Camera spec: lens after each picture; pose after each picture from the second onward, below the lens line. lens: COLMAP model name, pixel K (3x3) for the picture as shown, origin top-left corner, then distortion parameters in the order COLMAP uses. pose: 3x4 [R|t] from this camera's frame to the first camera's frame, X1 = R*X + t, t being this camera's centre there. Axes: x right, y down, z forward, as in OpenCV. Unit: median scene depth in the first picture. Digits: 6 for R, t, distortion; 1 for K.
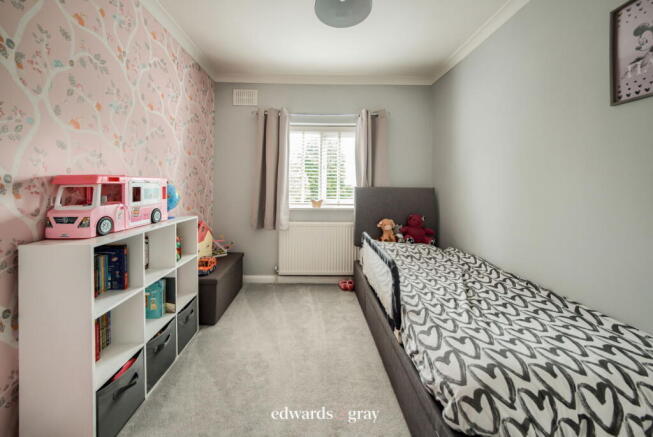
lens RADIAL K [[225.5, 0, 326.4], [0, 225.5, 193.8], [0, 0, 1]] dist [-0.000526, -0.000007]
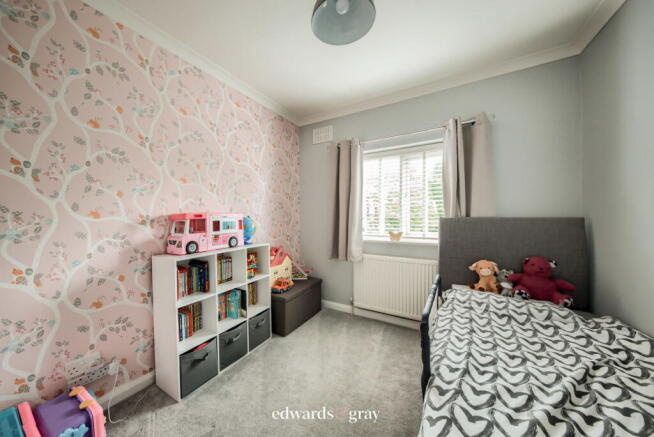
lens RADIAL K [[229.4, 0, 326.4], [0, 229.4, 225.7], [0, 0, 1]] dist [-0.000407, 0.000019]
pose [[0.841403, 0.010626, -0.540304, 0.343413], [-0.003826, 0.999899, 0.013707, -0.014685], [0.540395, -0.009466, 0.841358, 0.124673]]
